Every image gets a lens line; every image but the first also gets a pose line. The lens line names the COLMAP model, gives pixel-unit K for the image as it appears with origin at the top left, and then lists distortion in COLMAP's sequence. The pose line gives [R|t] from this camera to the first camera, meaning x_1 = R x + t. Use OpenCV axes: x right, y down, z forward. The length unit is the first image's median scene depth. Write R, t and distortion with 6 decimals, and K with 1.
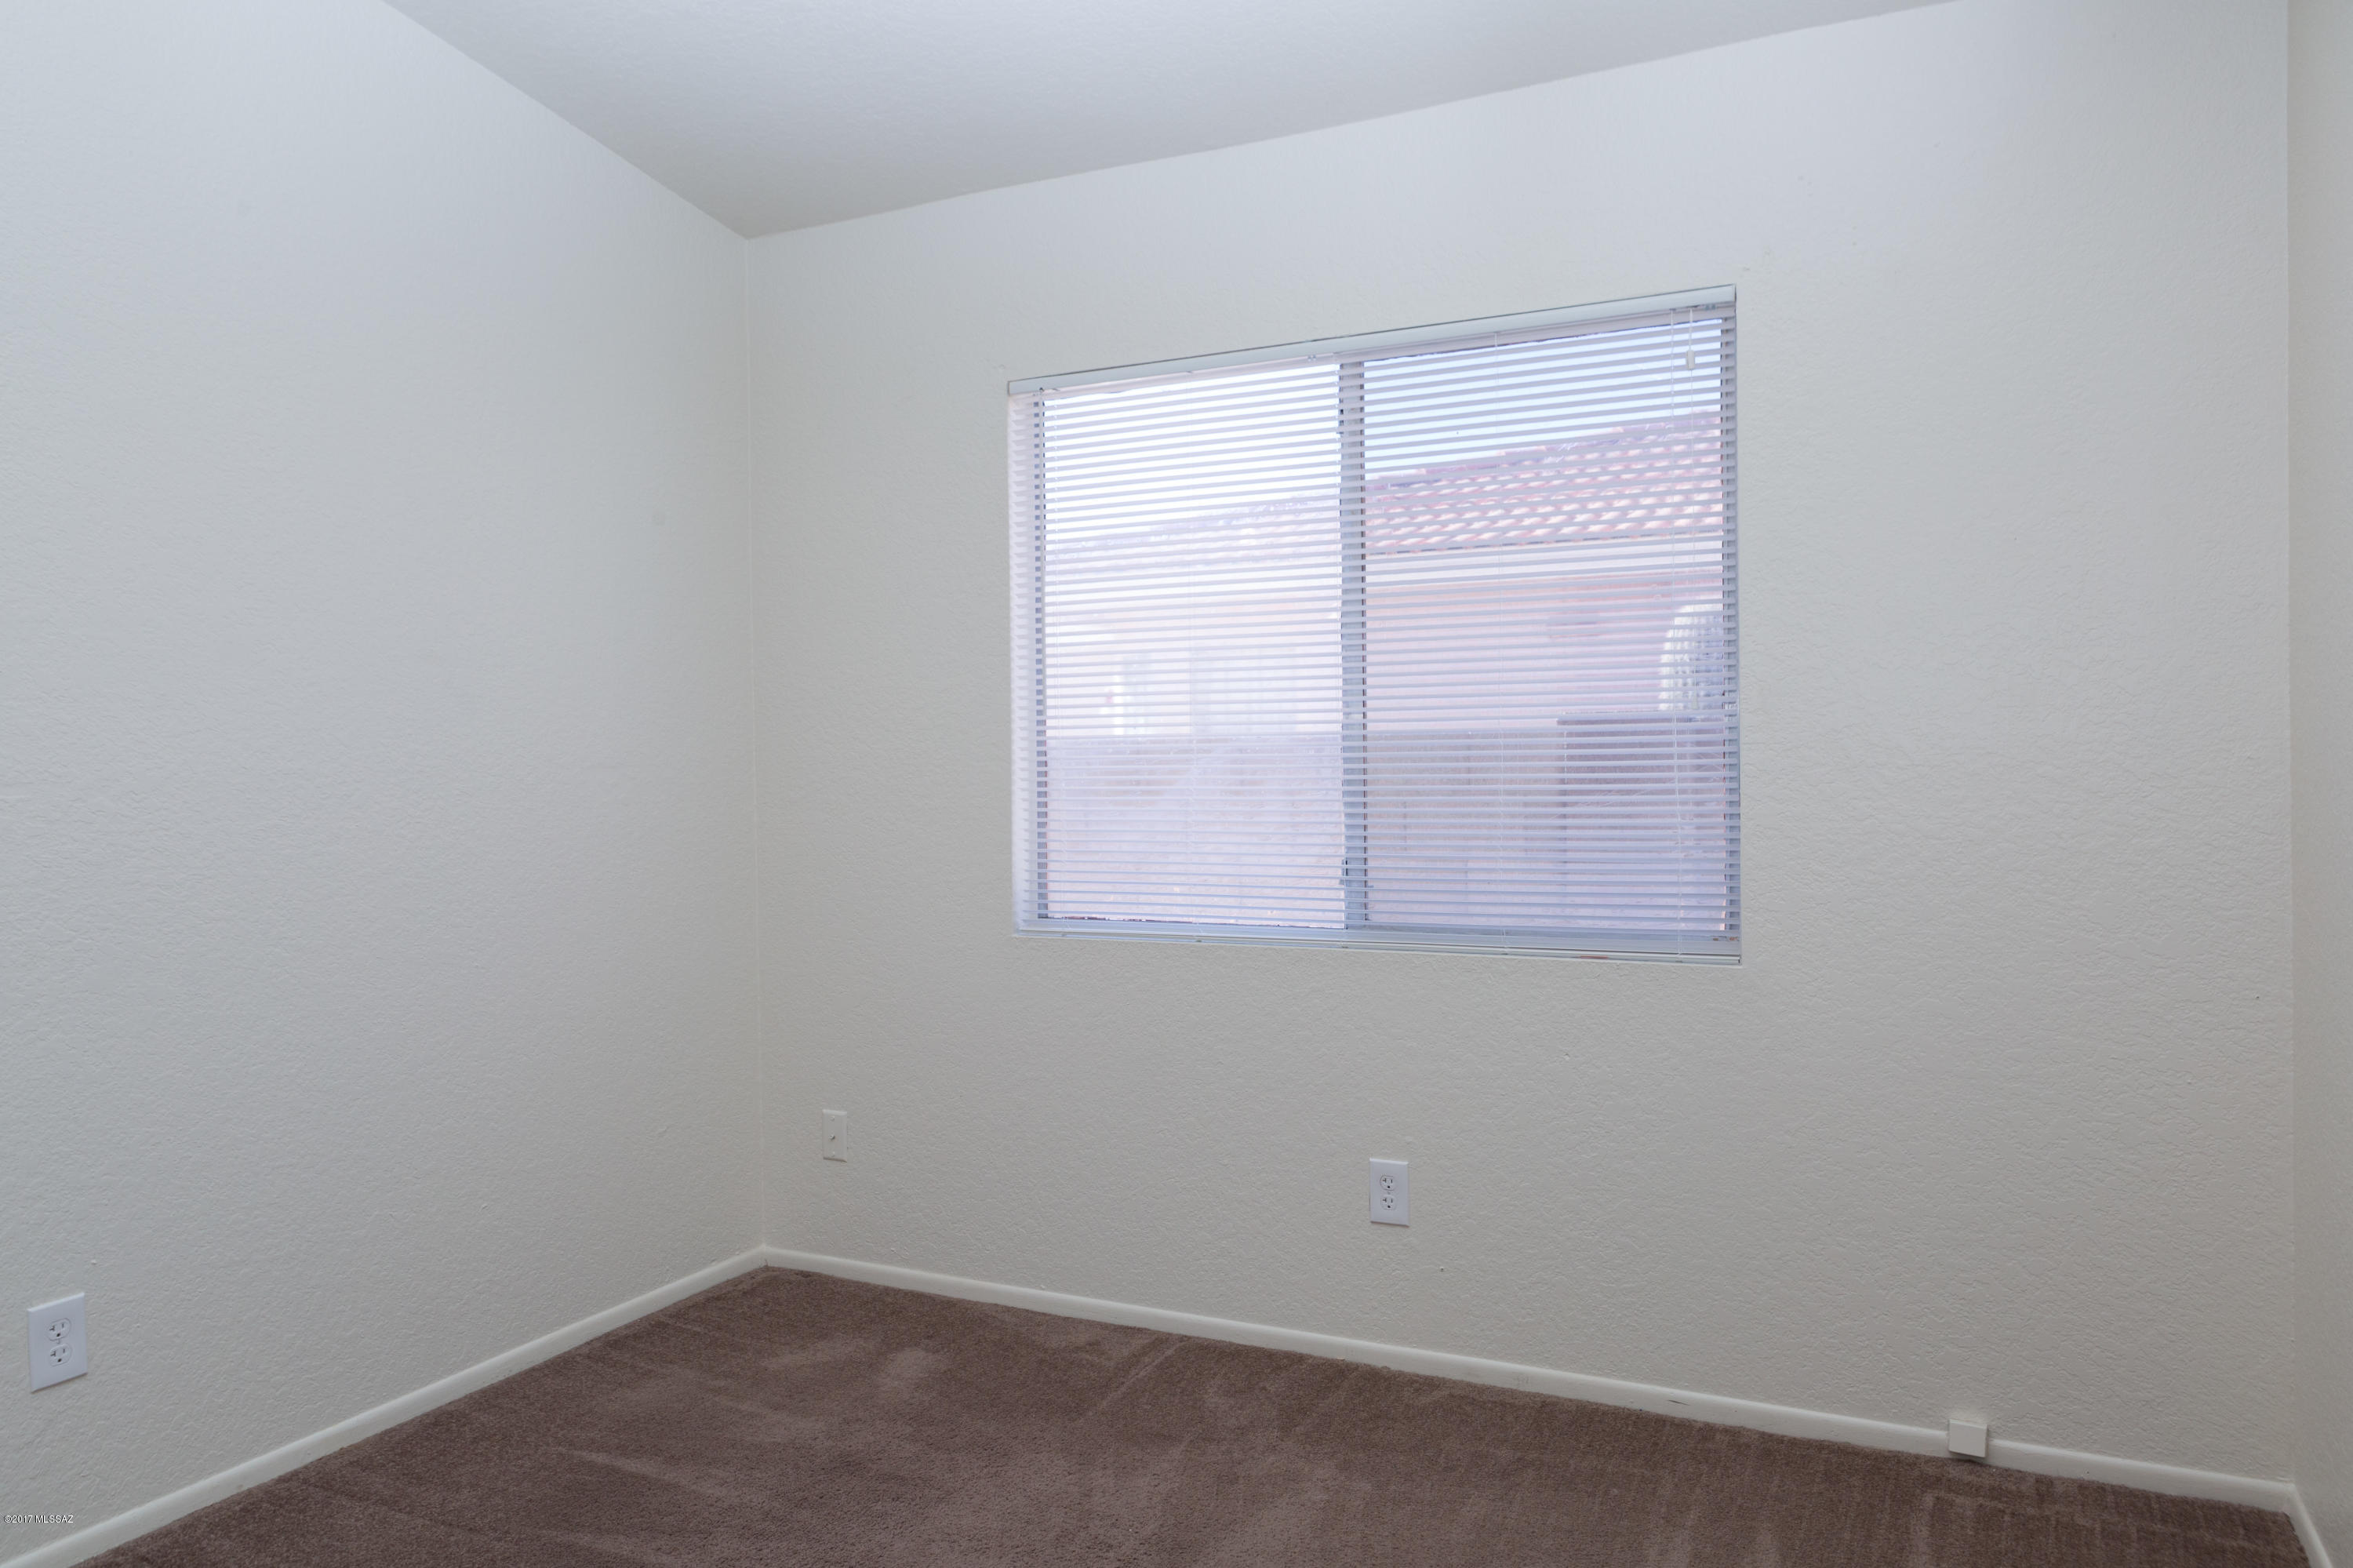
lens RADIAL K [[1662.1, 0, 1181.3], [0, 1662.1, 770.5], [0, 0, 1]] dist [-0.026046, 0.001813]
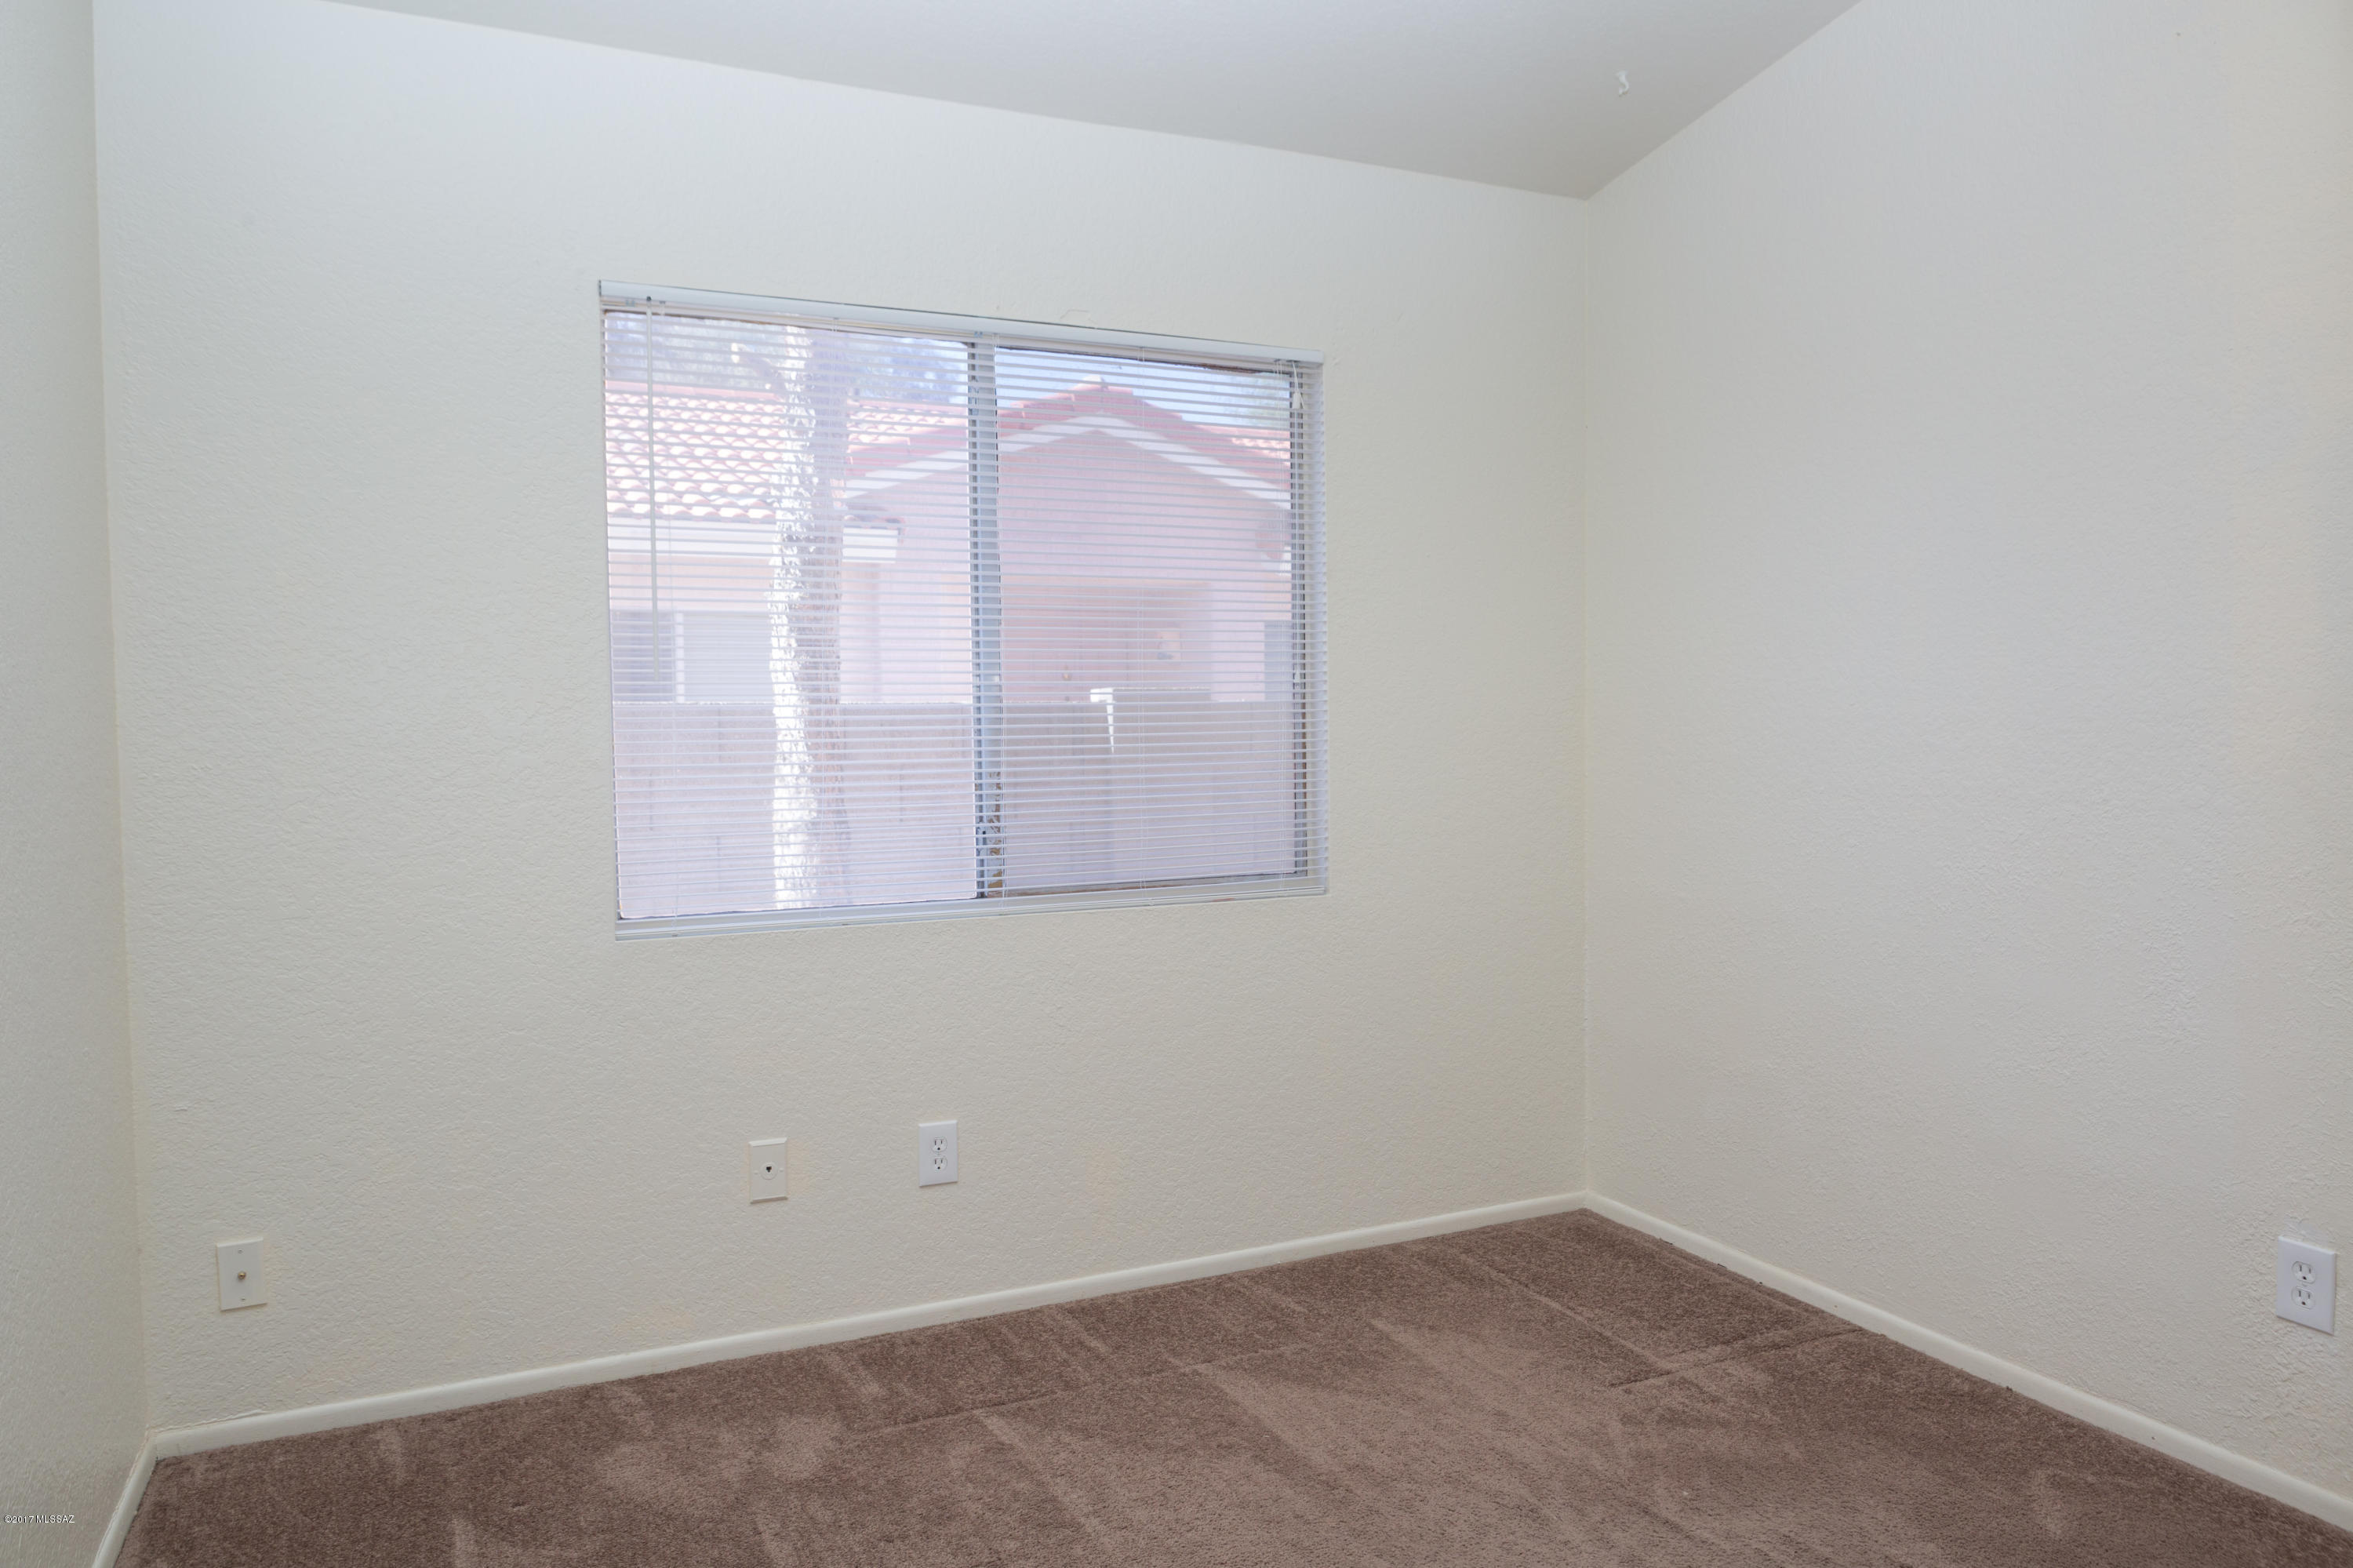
lens RADIAL K [[1587.6, 0, 1176.5], [0, 1587.6, 784.0], [0, 0, 1]] dist [-0.003718, -0.002098]
pose [[0.617478, -0.022528, 0.786266, -0.601746], [0.008788, 0.999725, 0.021743, 0.005026], [-0.786539, -0.006516, 0.617506, 0.301310]]
